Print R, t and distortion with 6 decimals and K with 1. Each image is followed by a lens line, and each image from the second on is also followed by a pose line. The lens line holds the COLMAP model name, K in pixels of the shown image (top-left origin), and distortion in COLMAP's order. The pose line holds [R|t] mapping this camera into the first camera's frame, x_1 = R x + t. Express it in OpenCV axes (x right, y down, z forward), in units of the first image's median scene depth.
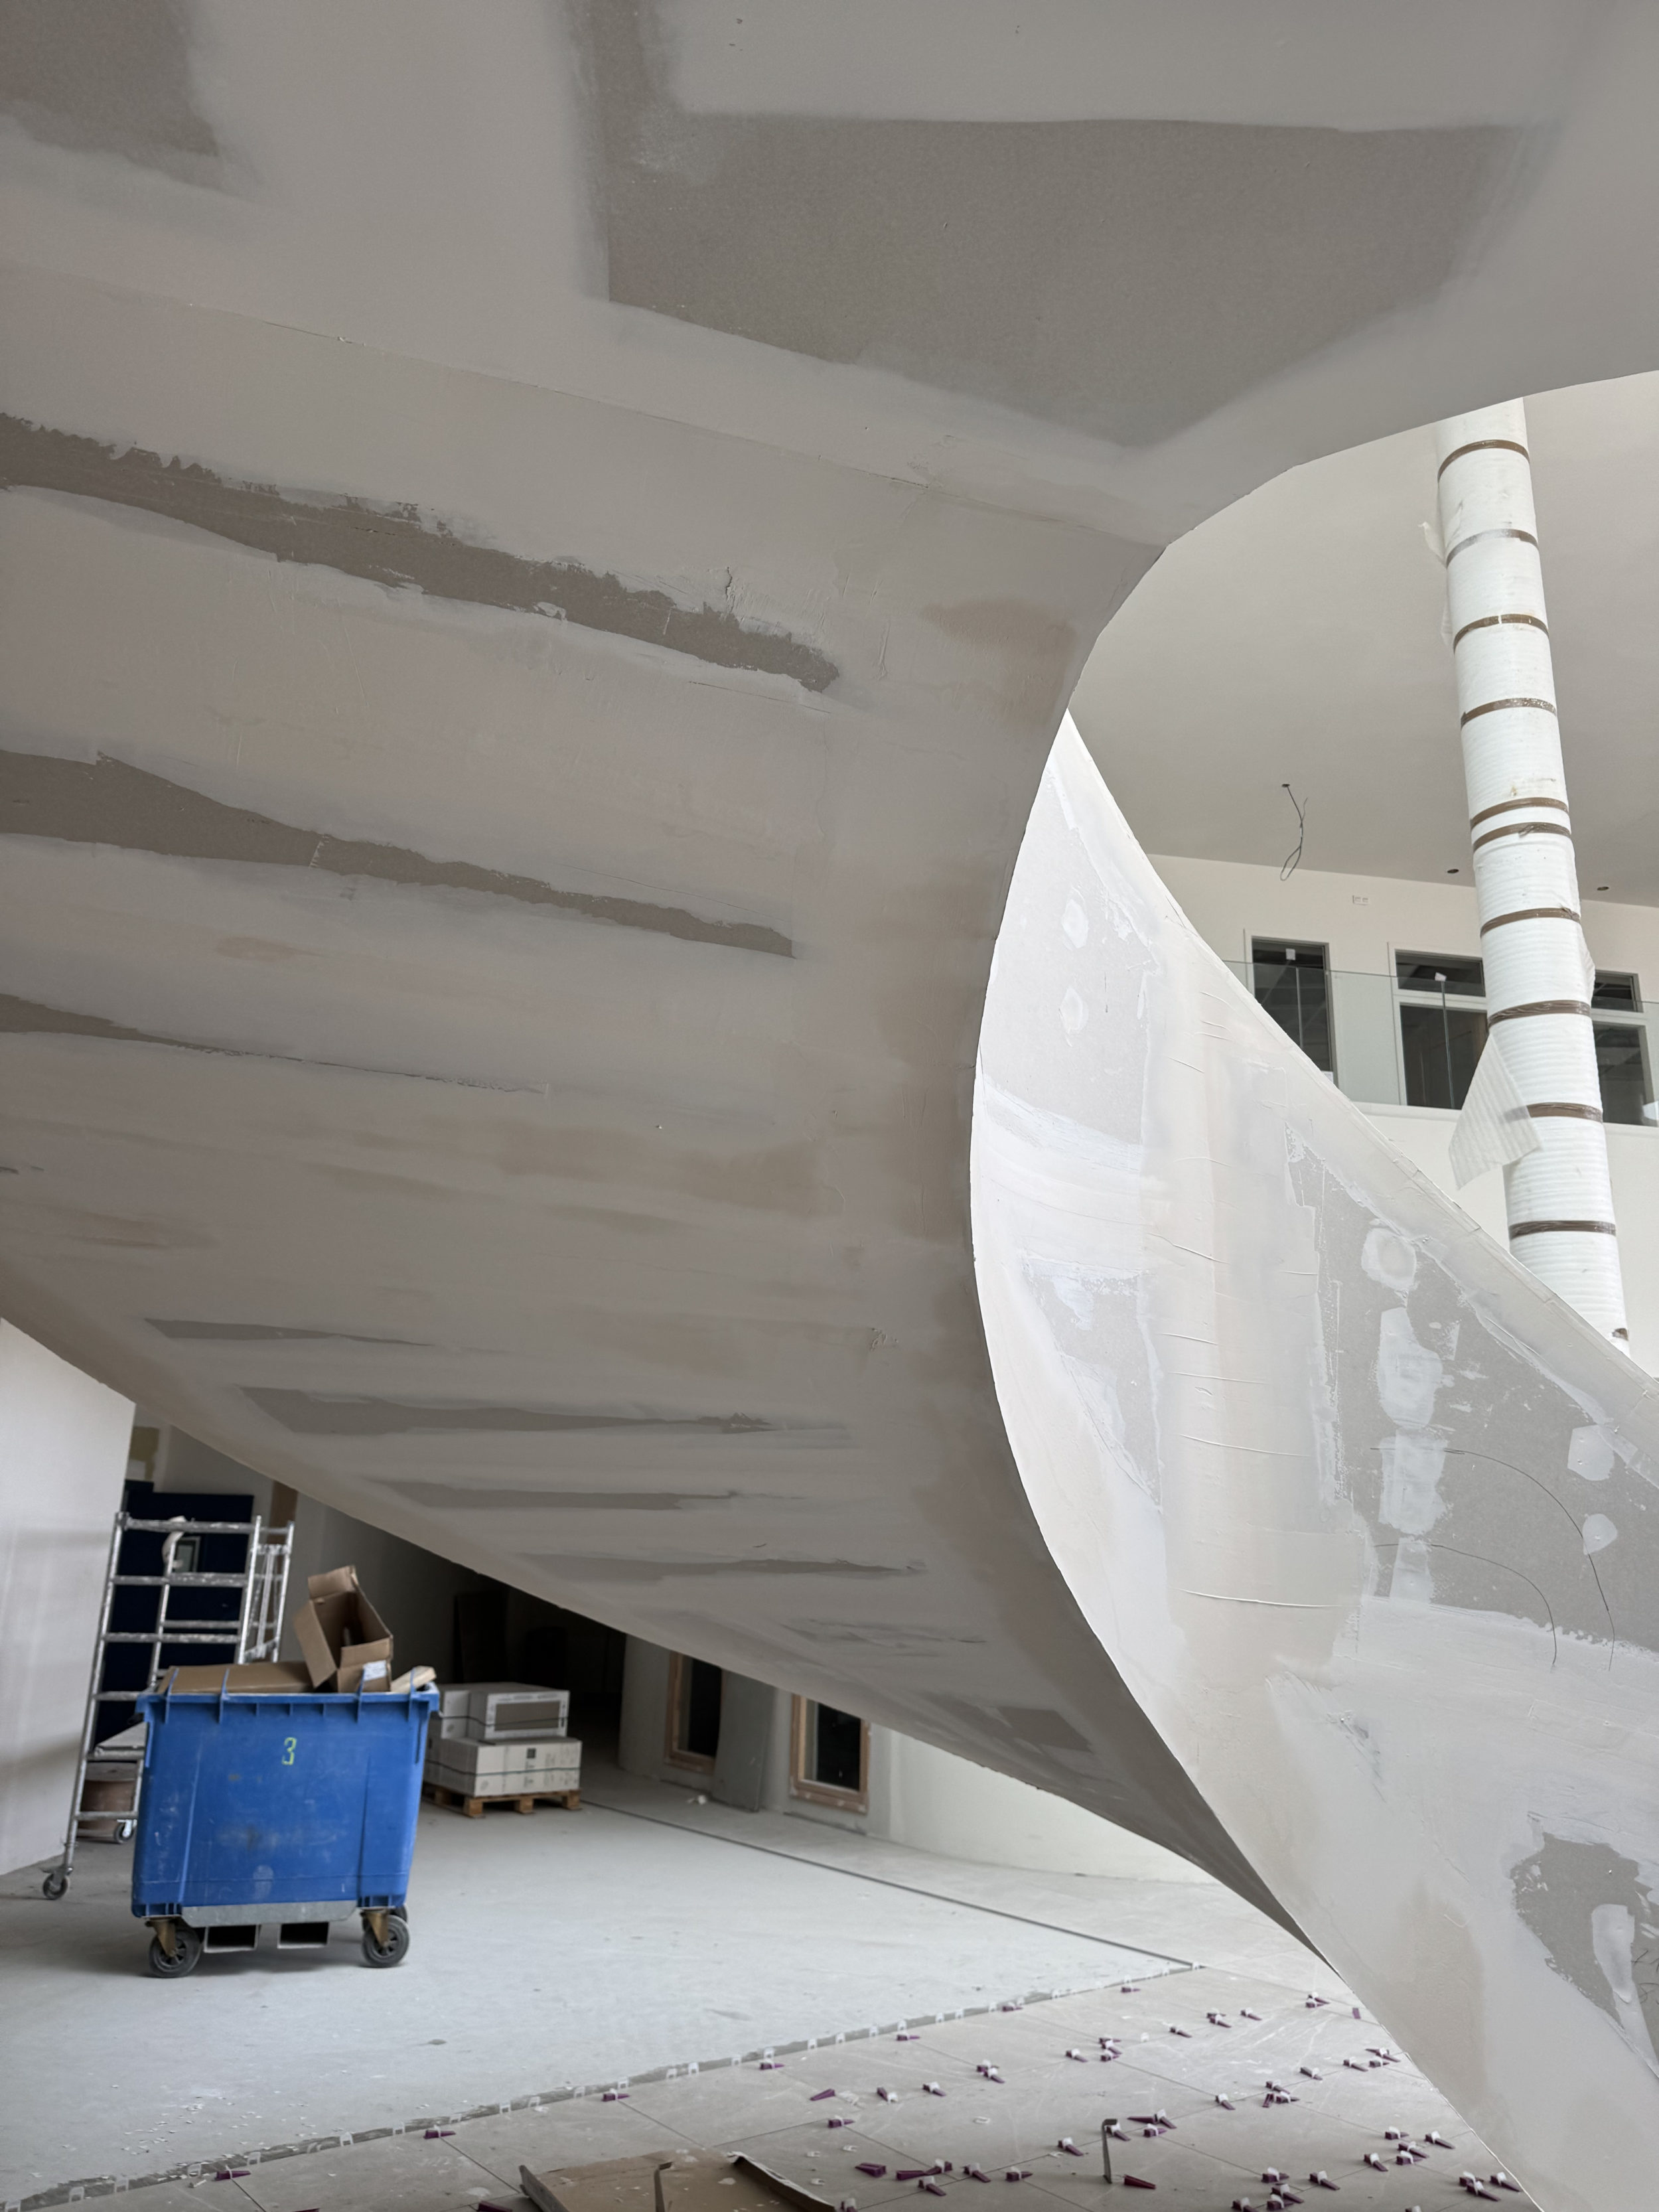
lens RADIAL K [[1566.4, 0, 823.0], [0, 1566.4, 1101.1], [0, 0, 1]] dist [-0.028948, -0.003158]
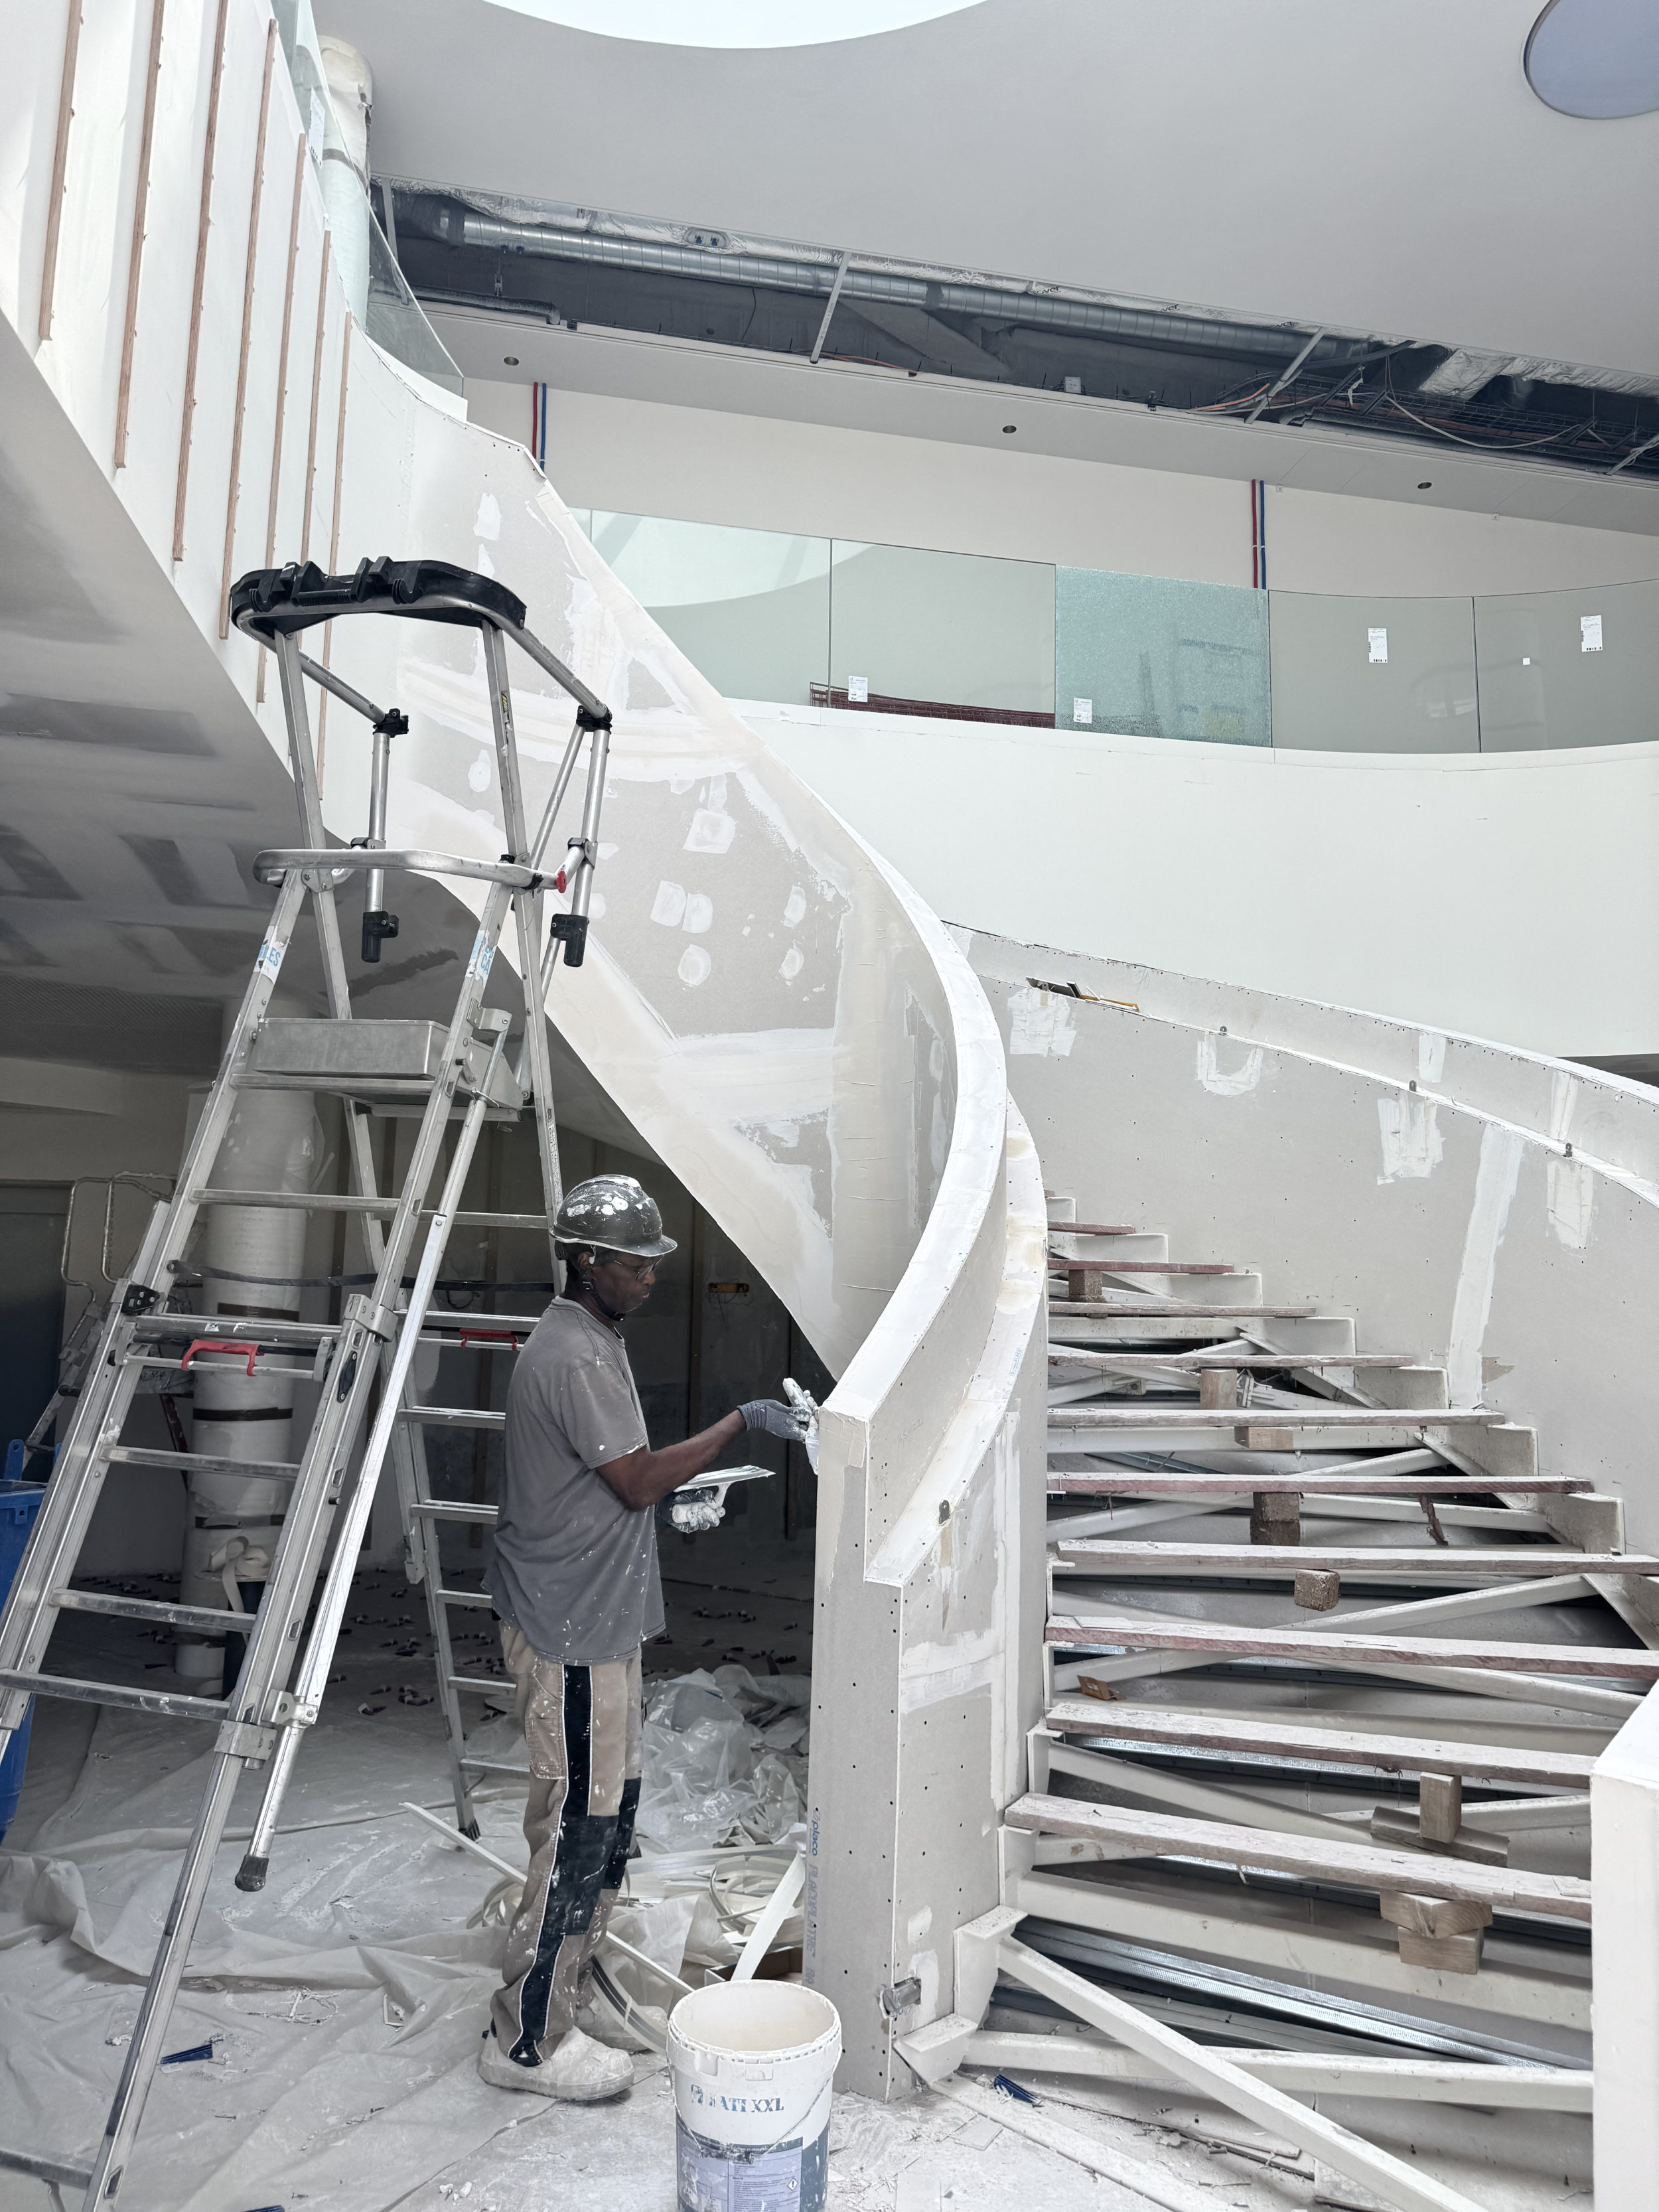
lens RADIAL K [[1566.4, 0, 823.0], [0, 1566.4, 1101.1], [0, 0, 1]] dist [-0.028948, -0.003158]
pose [[0.291867, -0.153551, -0.944053, 1.768576], [0.288810, 0.955105, -0.066059, 0.210218], [0.911813, -0.253371, 0.323111, 0.430725]]
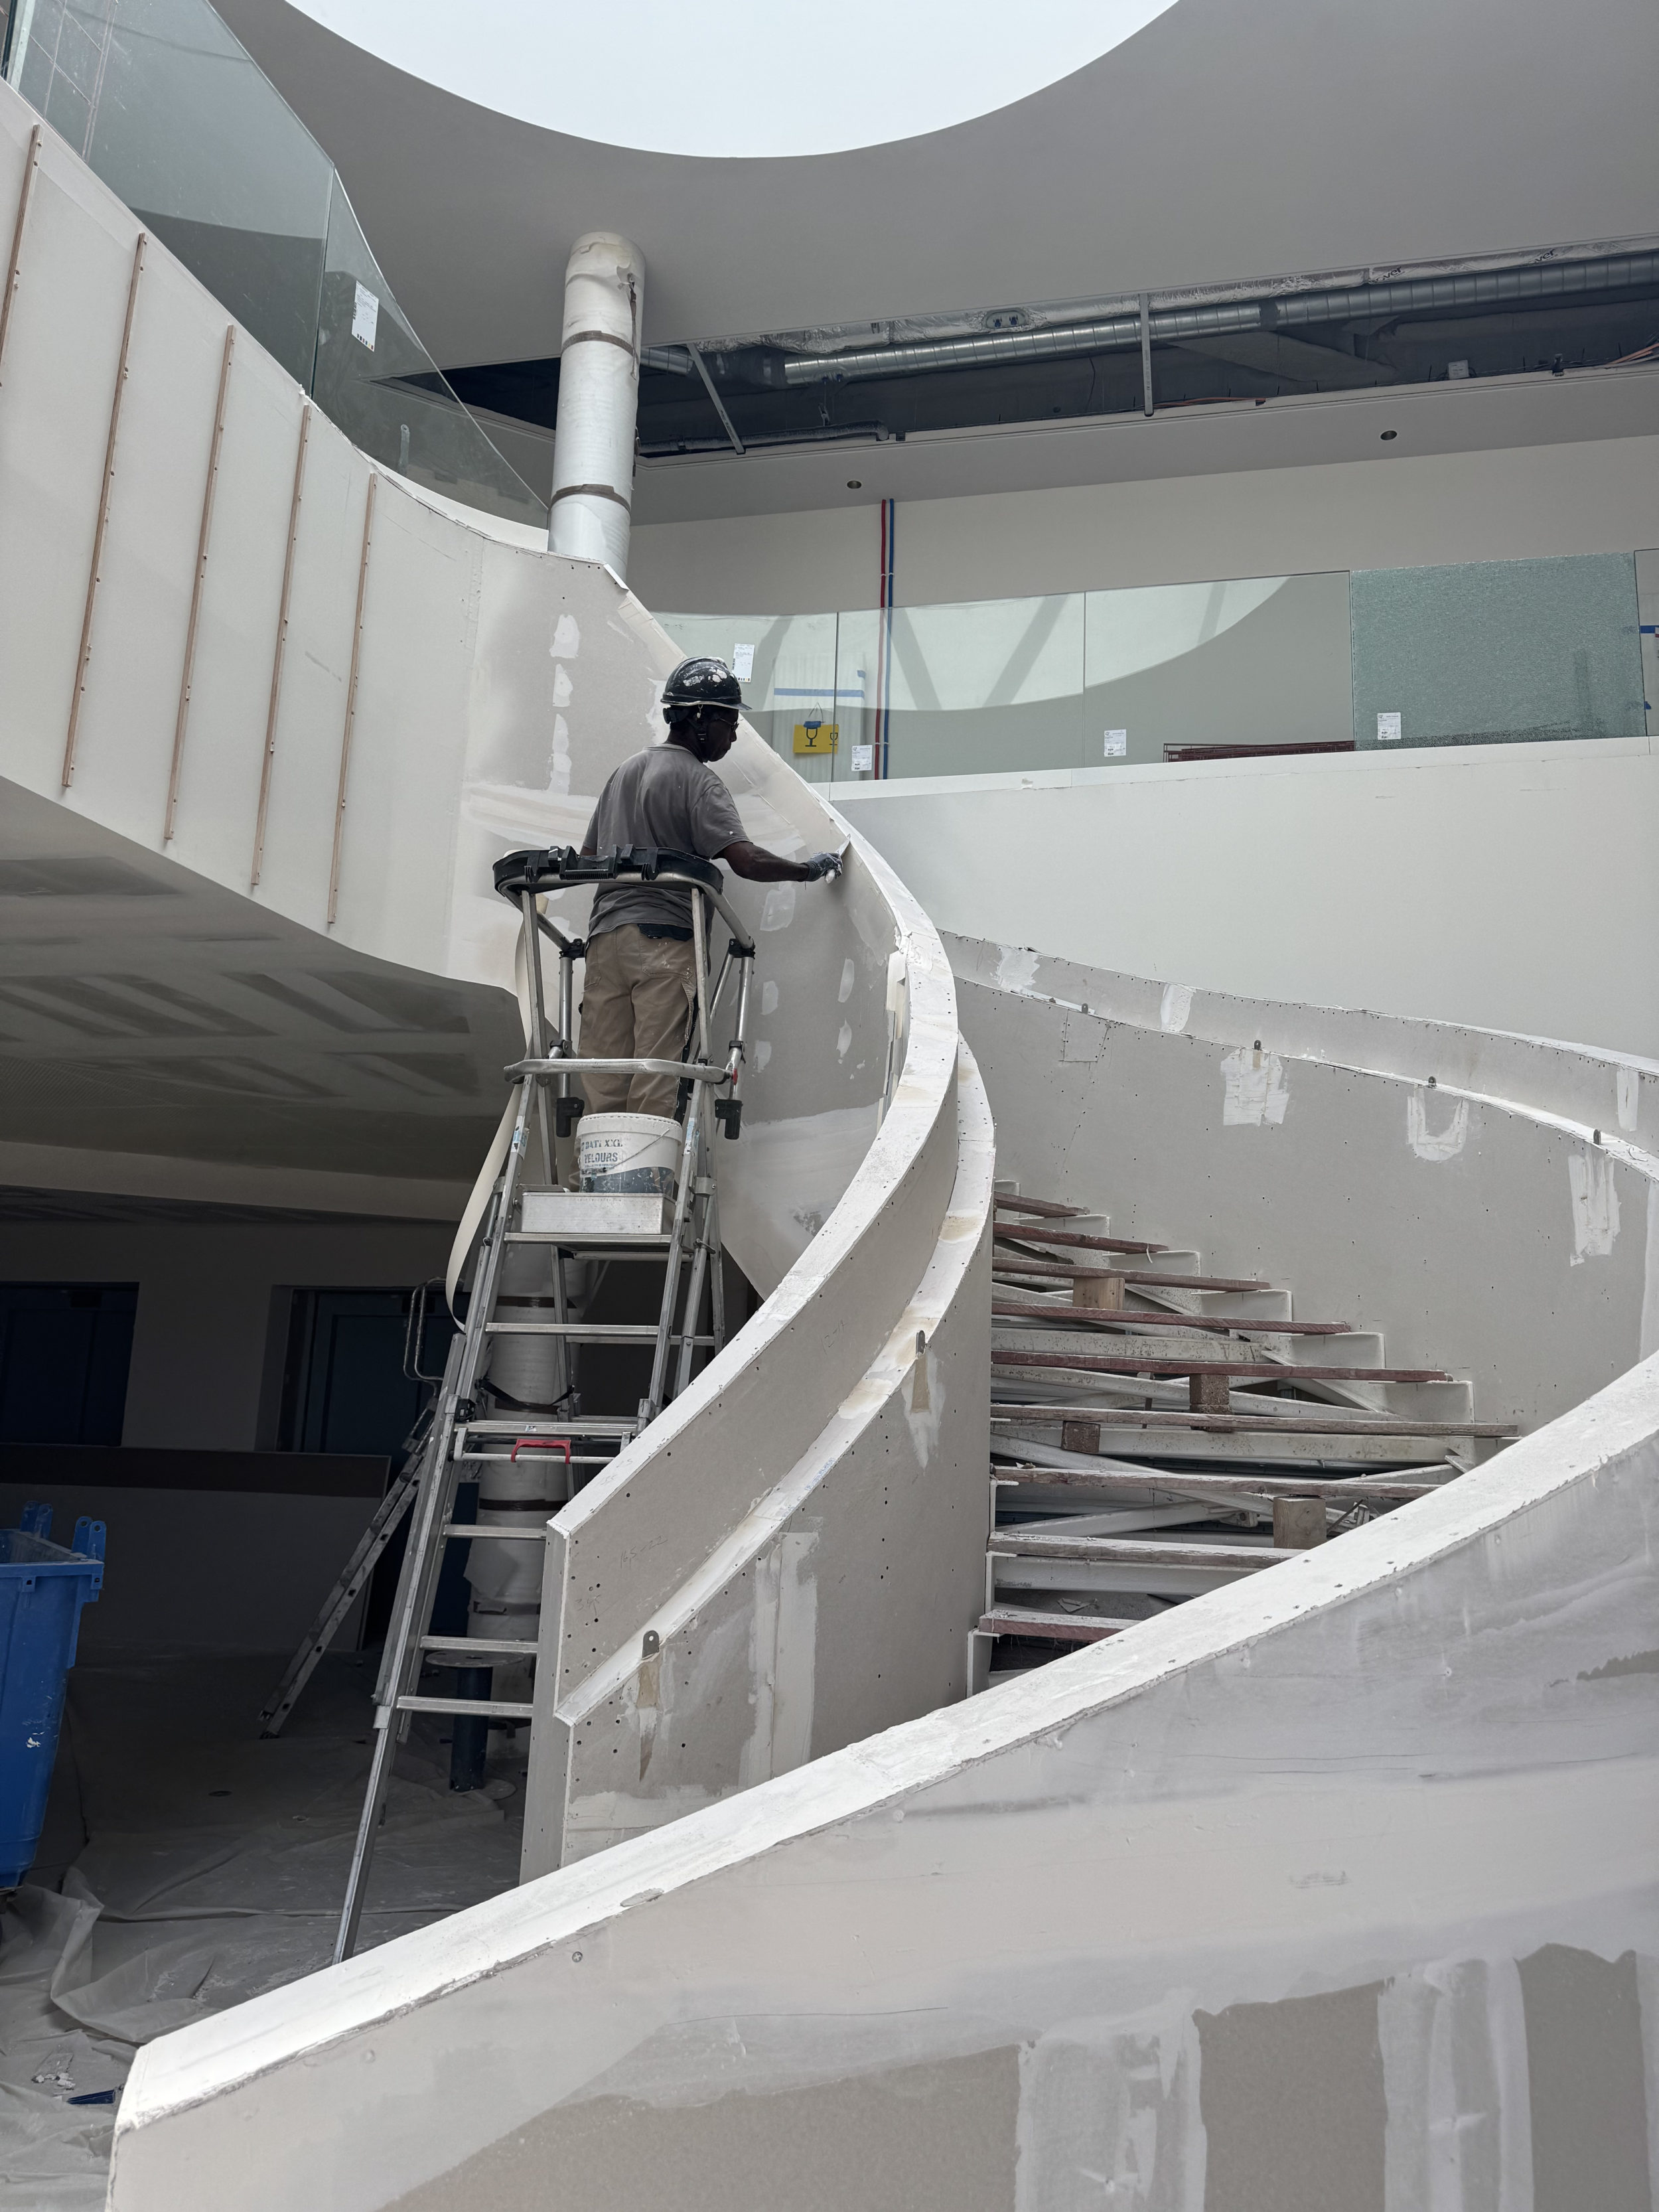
lens RADIAL K [[1555.4, 0, 829.5], [0, 1555.4, 1106.0], [0, 0, 1]] dist [-0.004003, -0.030587]
pose [[-0.134766, -0.219400, -0.966282, 1.699344], [0.267525, 0.930907, -0.248680, 0.402162], [0.954080, -0.292019, -0.066760, 1.074031]]
